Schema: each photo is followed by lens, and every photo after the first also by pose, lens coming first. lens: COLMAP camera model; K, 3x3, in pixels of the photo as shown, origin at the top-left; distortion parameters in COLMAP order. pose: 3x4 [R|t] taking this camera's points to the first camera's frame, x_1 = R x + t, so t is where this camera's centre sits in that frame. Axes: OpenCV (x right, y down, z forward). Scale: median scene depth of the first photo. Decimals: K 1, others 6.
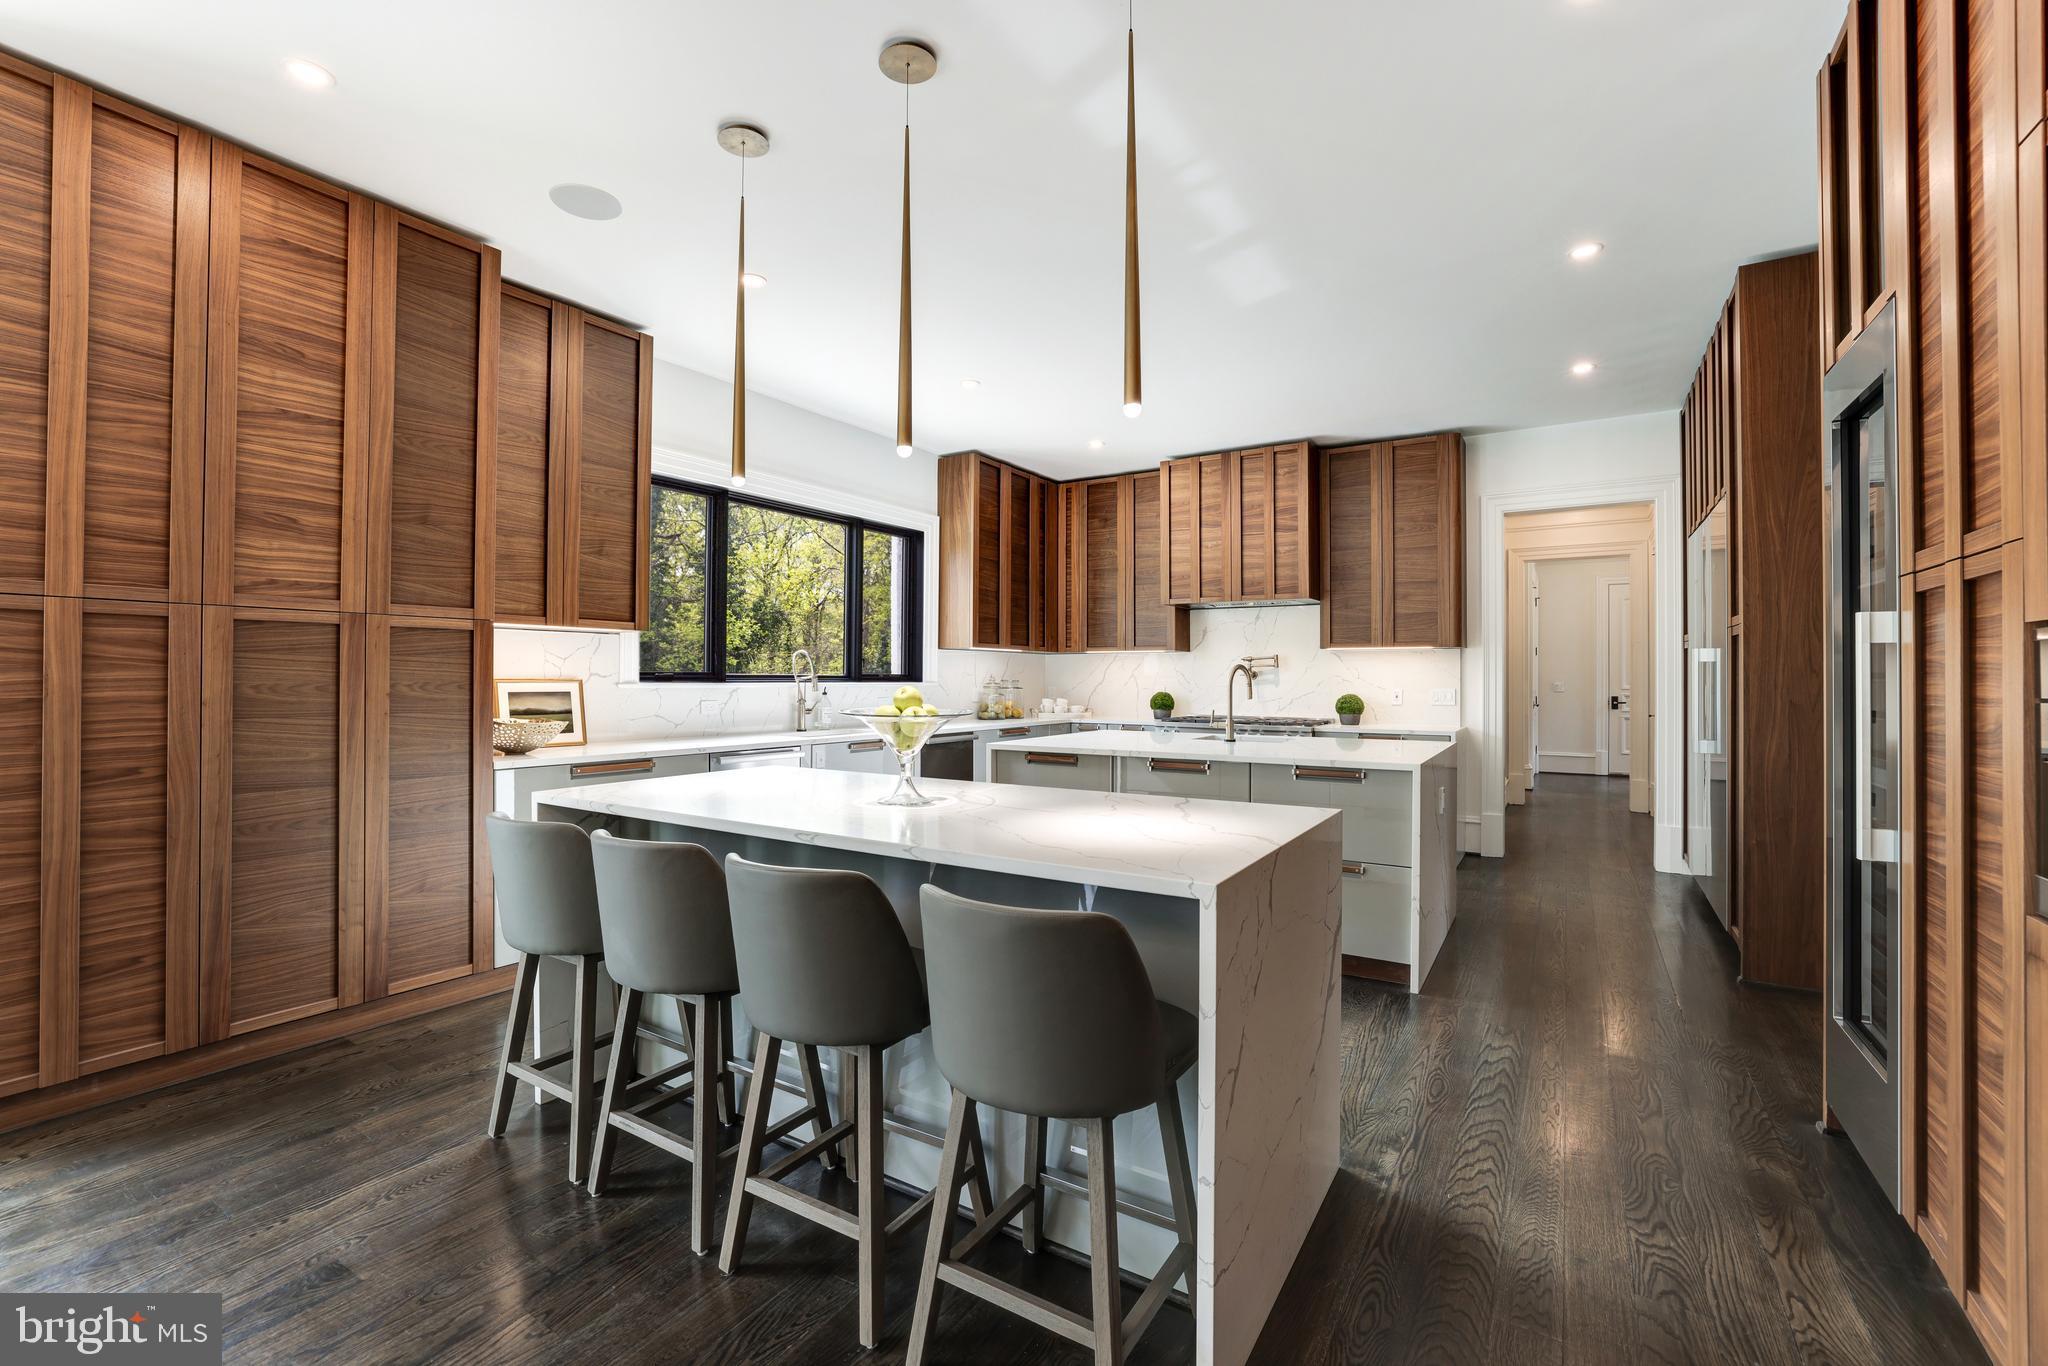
lens RADIAL K [[881.0, 0, 1027.5], [0, 881.0, 679.2], [0, 0, 1]] dist [-0.026832, -0.000542]
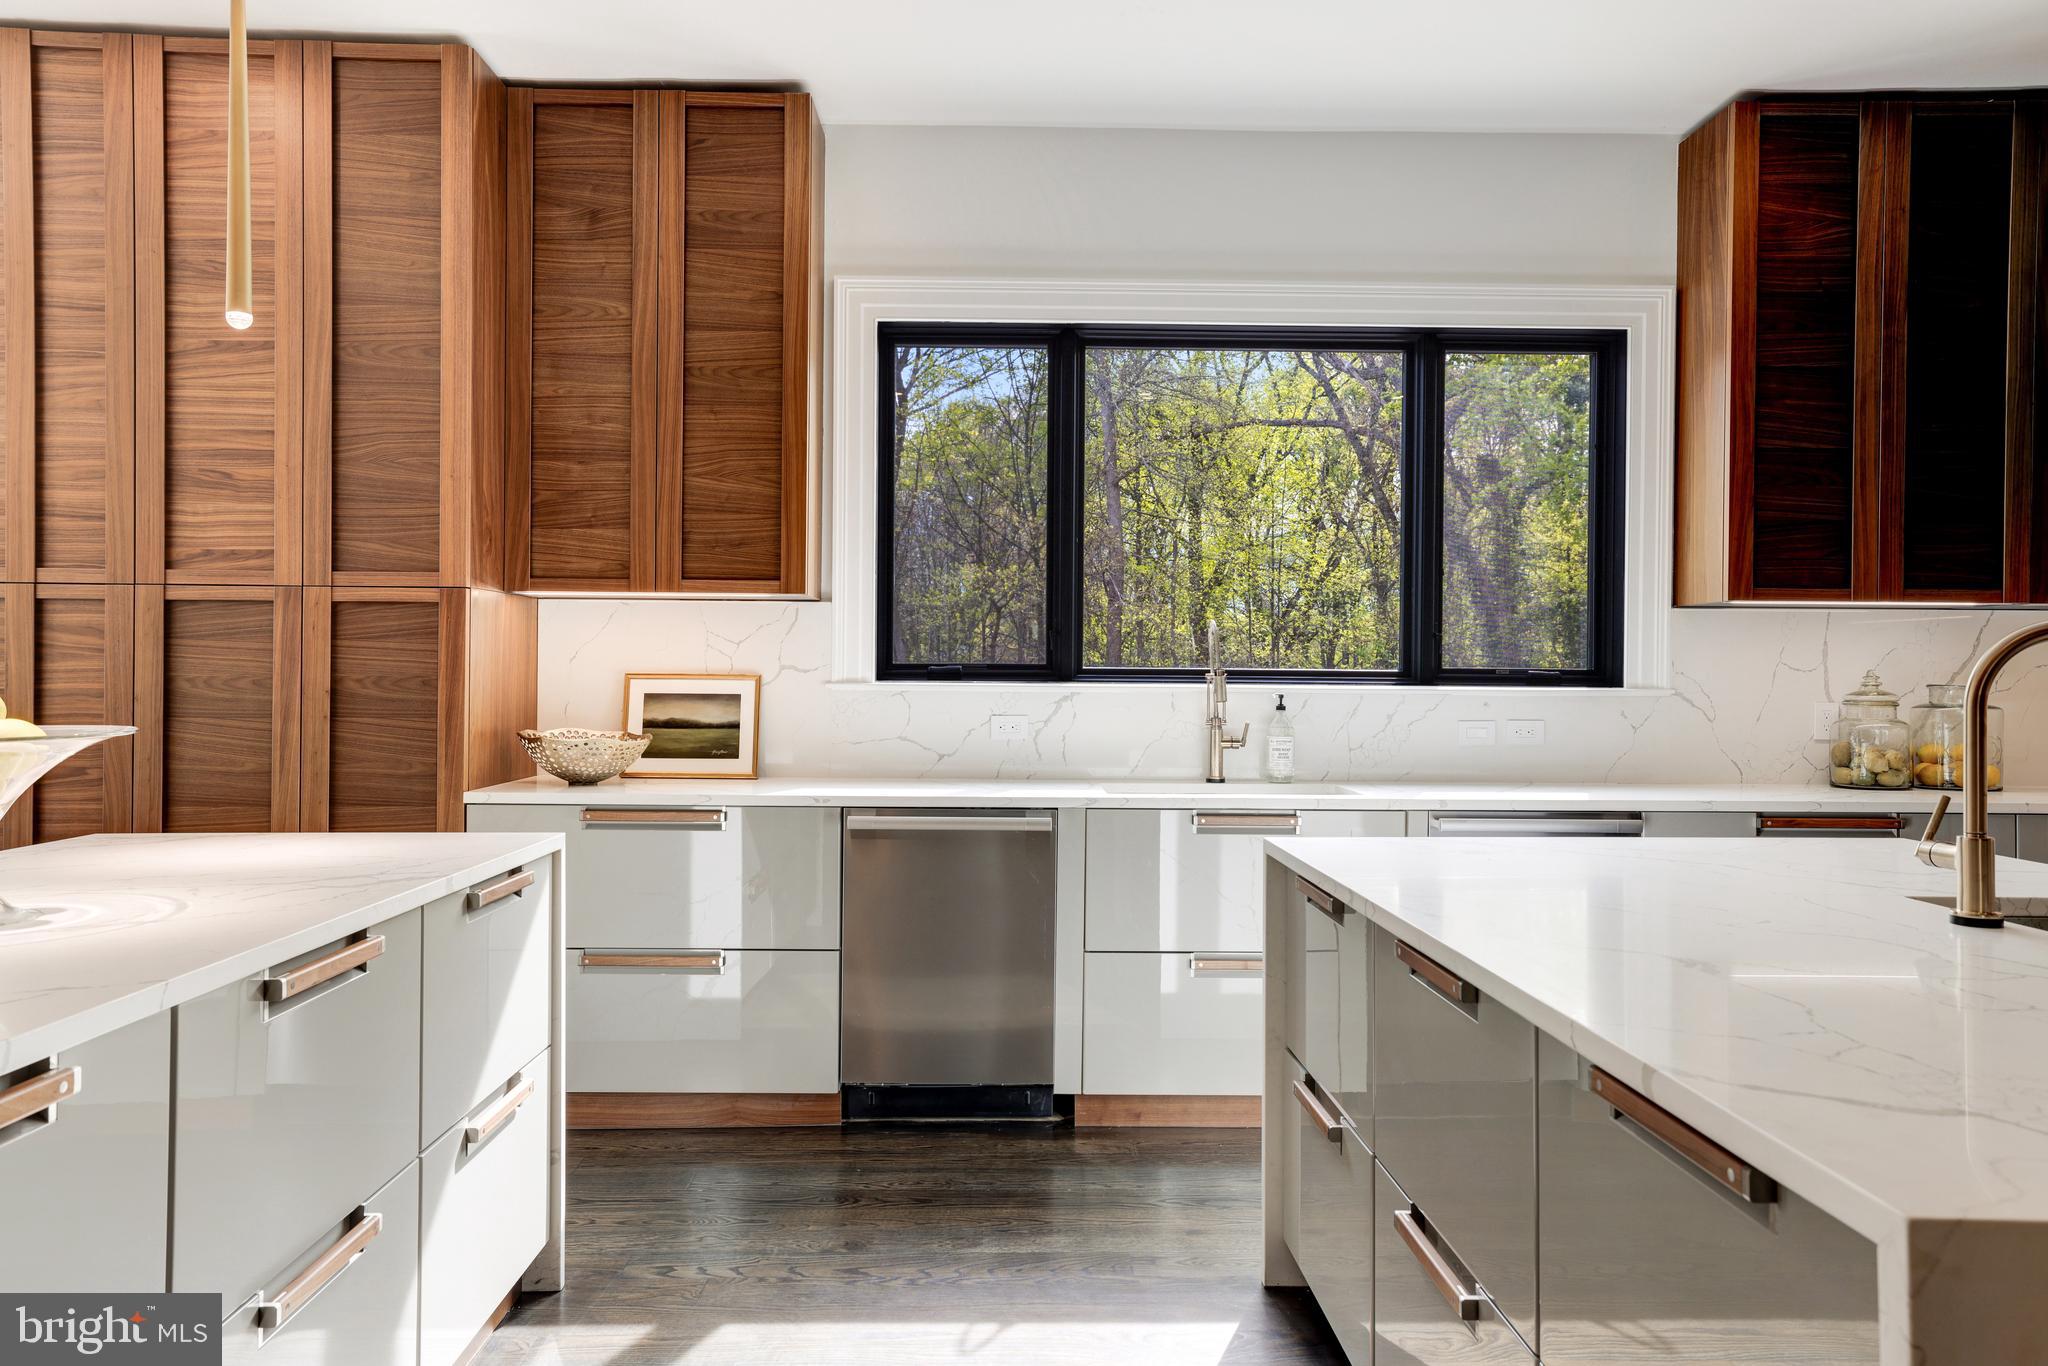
lens RADIAL K [[1335.9, 0, 1022.2], [0, 1335.9, 681.6], [0, 0, 1]] dist [-0.010093, 0.001651]
pose [[0.539748, 0.005954, -0.841806, 0.380698], [-0.006840, 0.999973, 0.002687, 0.000904], [0.841799, 0.004308, 0.539774, 0.598146]]
